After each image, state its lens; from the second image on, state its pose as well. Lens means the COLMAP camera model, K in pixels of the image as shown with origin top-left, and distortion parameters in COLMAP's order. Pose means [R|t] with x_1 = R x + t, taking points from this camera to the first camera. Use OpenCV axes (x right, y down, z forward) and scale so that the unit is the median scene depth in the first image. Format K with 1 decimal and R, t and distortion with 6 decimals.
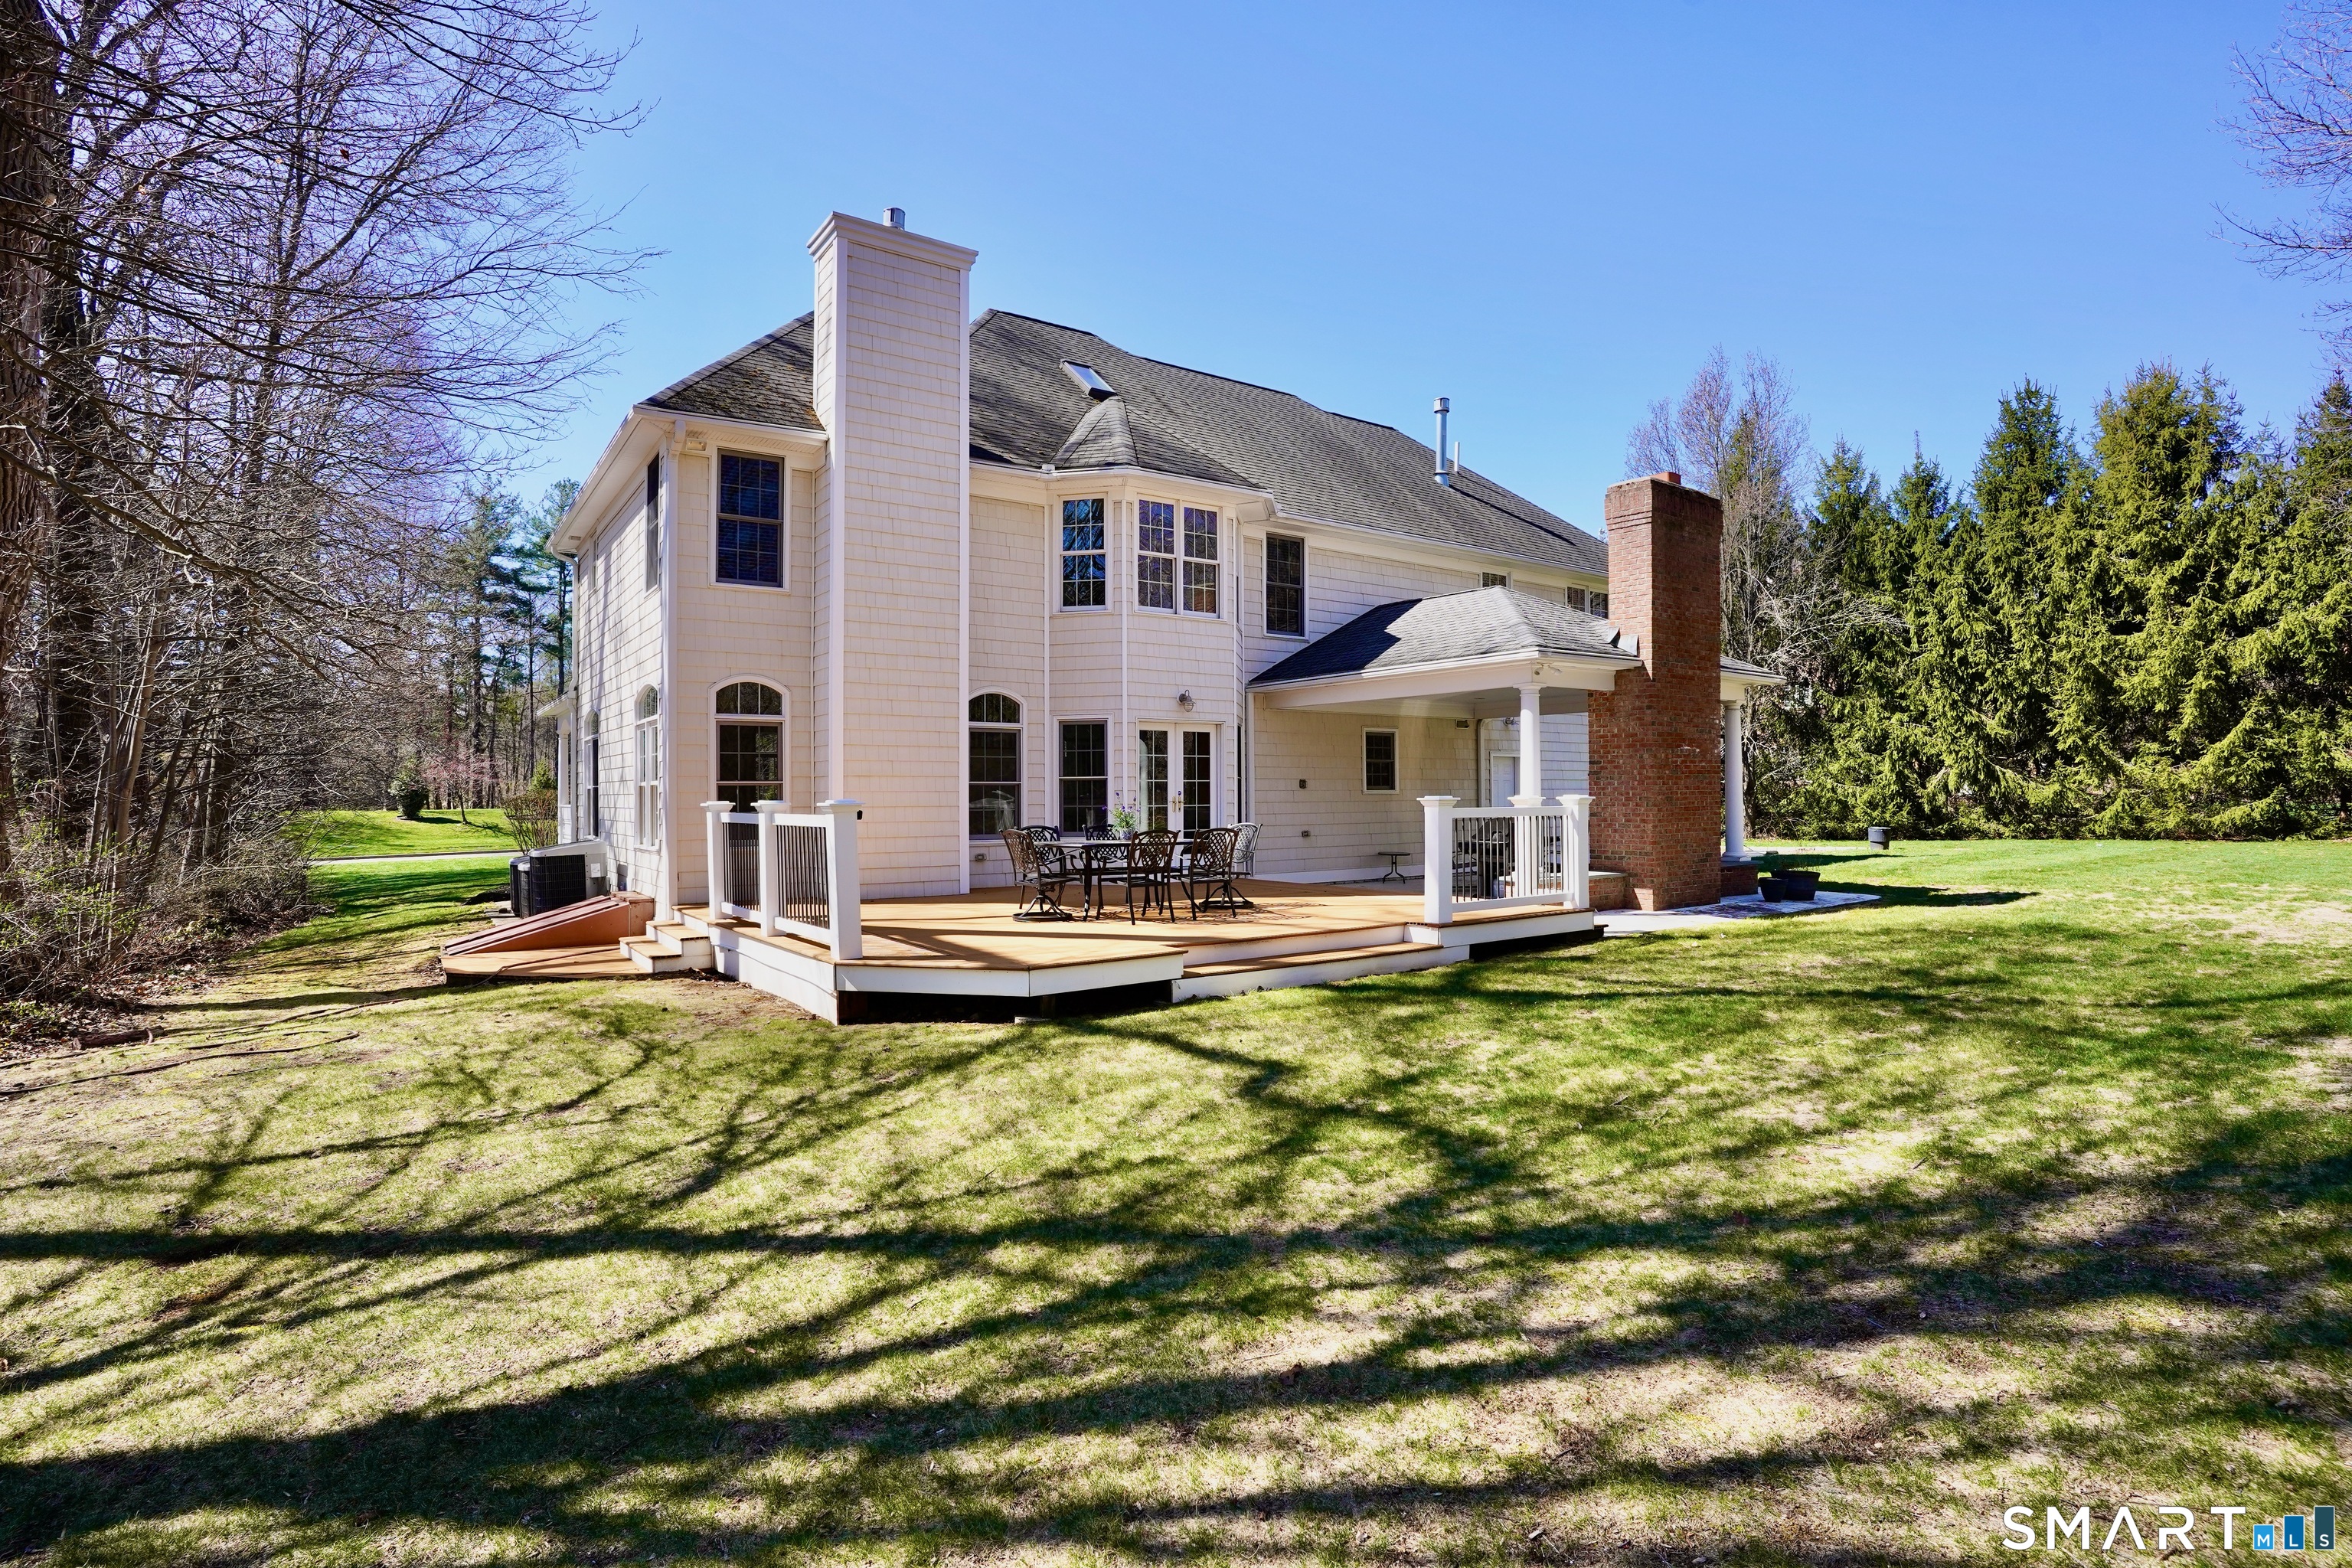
lens RADIAL K [[1138.0, 0, 1169.6], [0, 1138.0, 780.1], [0, 0, 1]] dist [-0.049154, 0.008875]
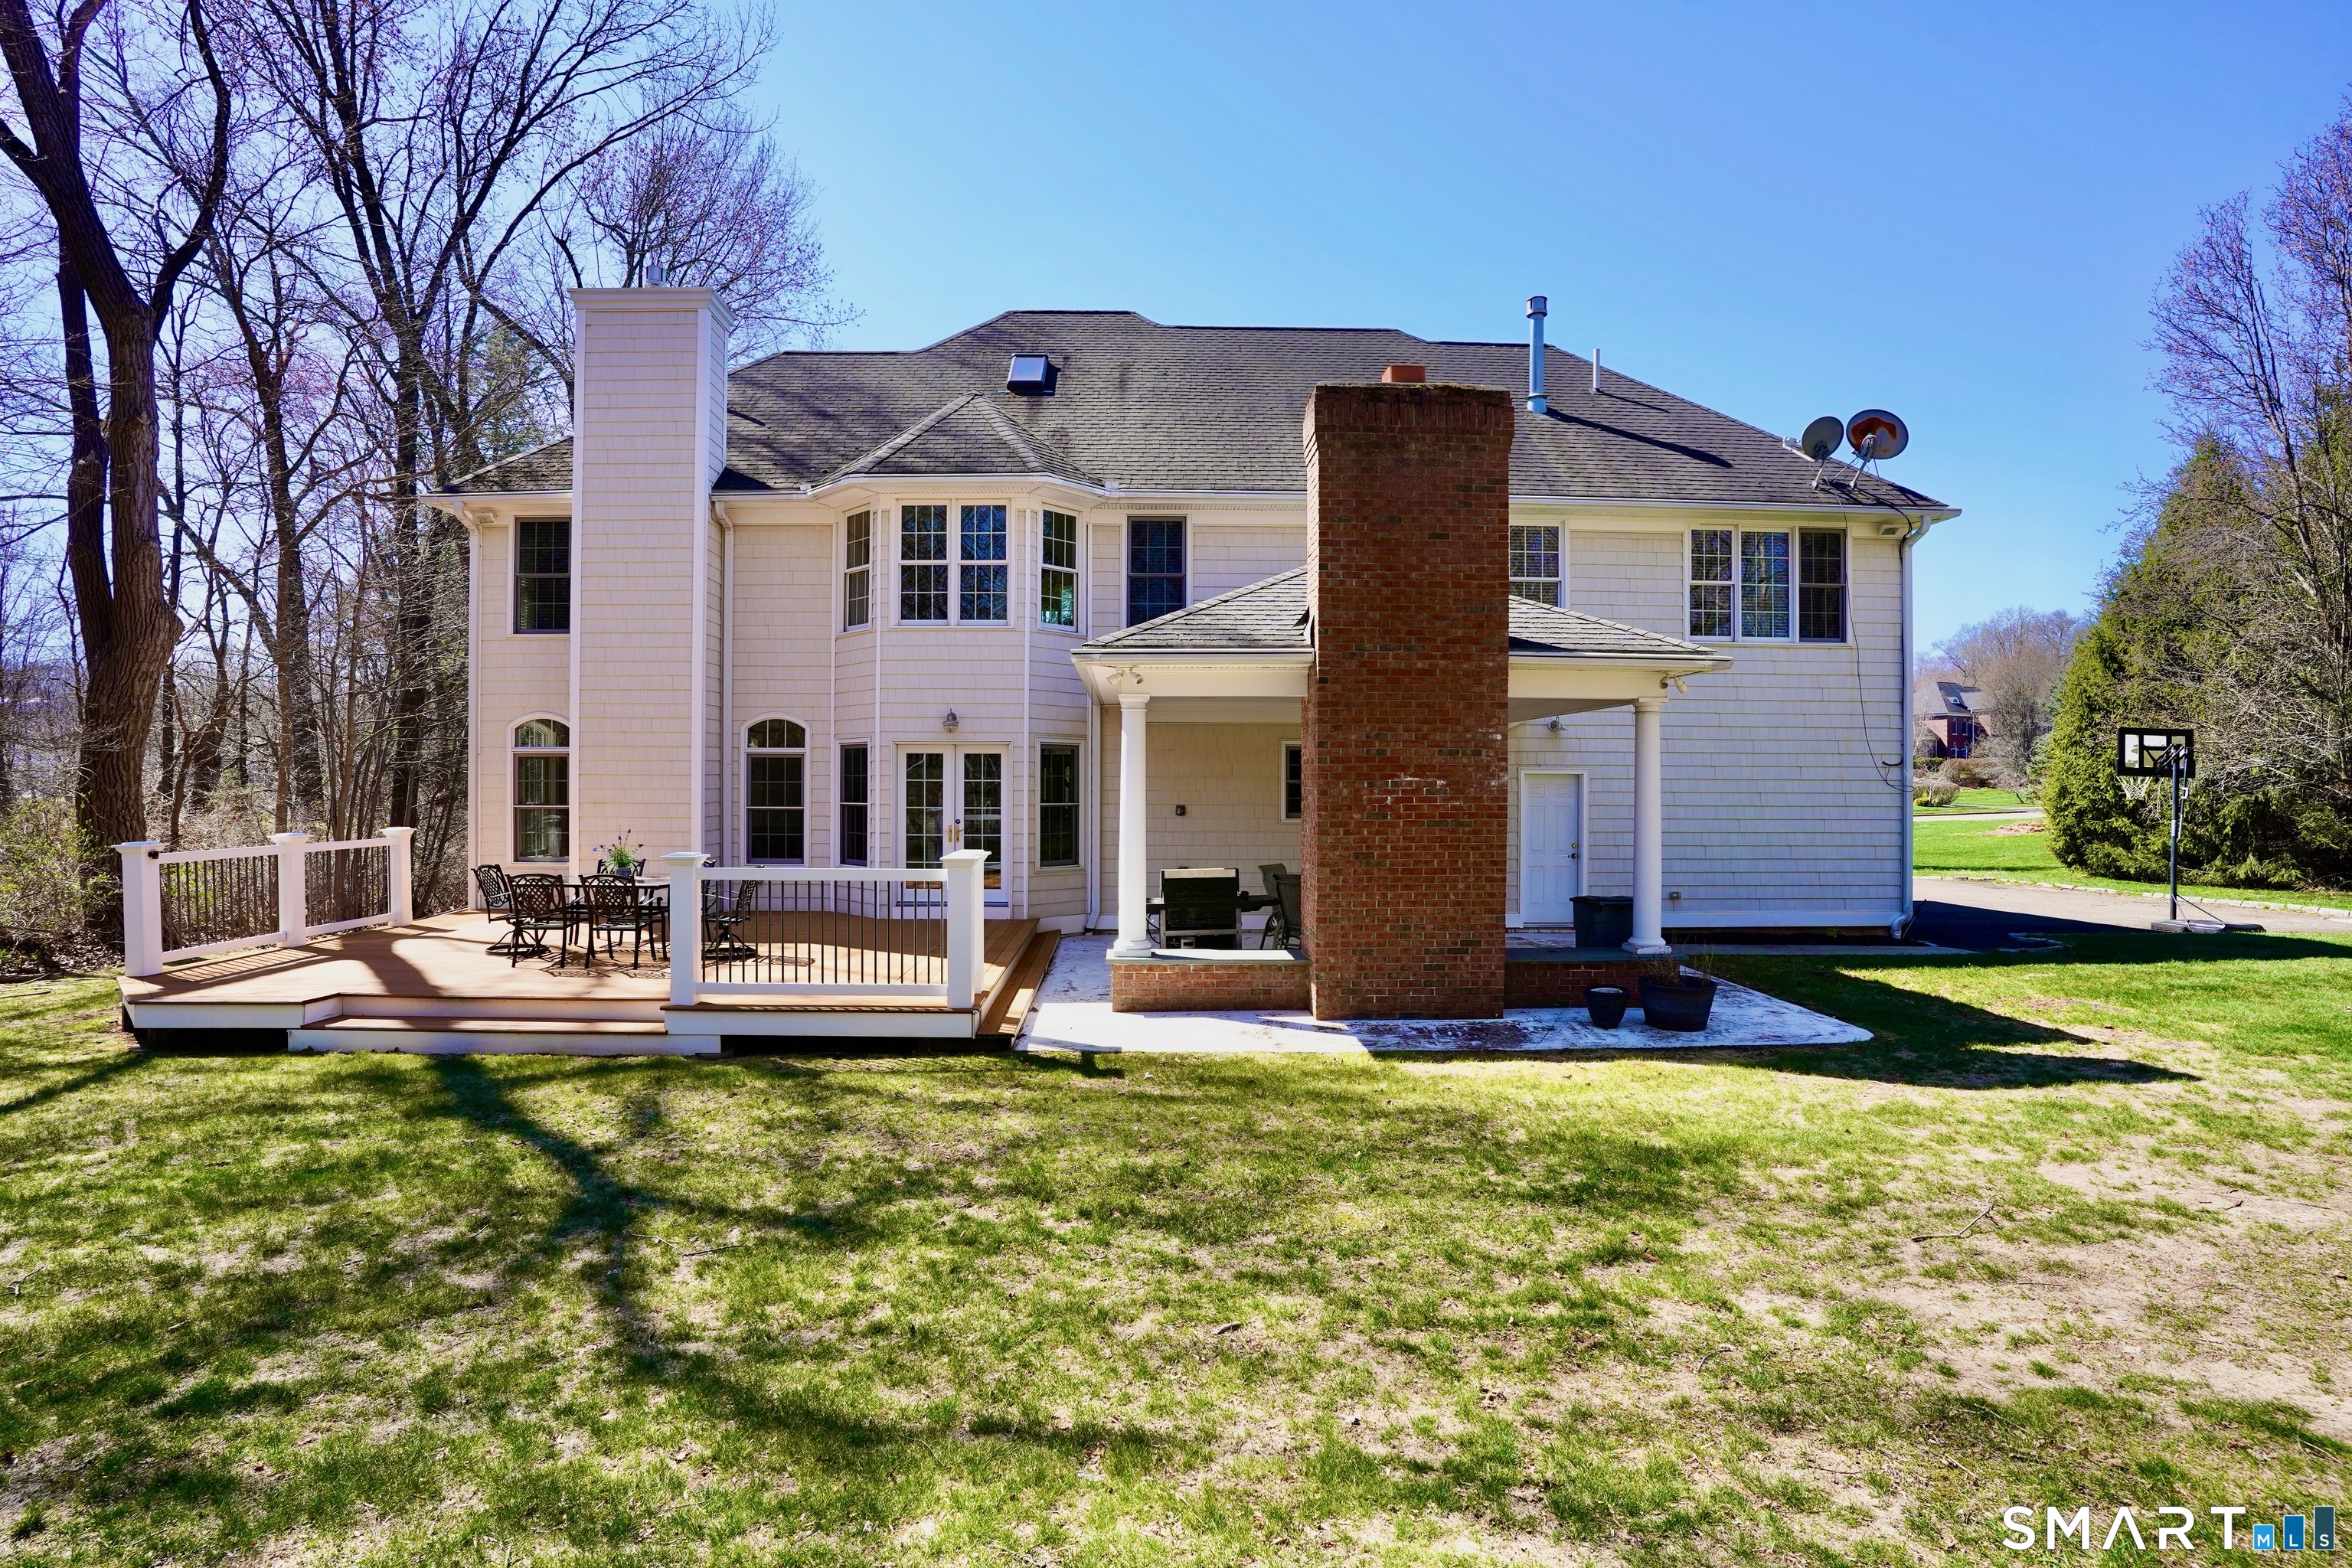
lens RADIAL K [[1138.0, 0, 1174.7], [0, 1138.0, 786.2], [0, 0, 1]] dist [-0.049154, 0.008875]
pose [[0.836055, 0.010342, -0.548548, 0.665192], [-0.002685, 0.999887, 0.014759, -0.031161], [0.548639, -0.010867, 0.835989, 0.341446]]
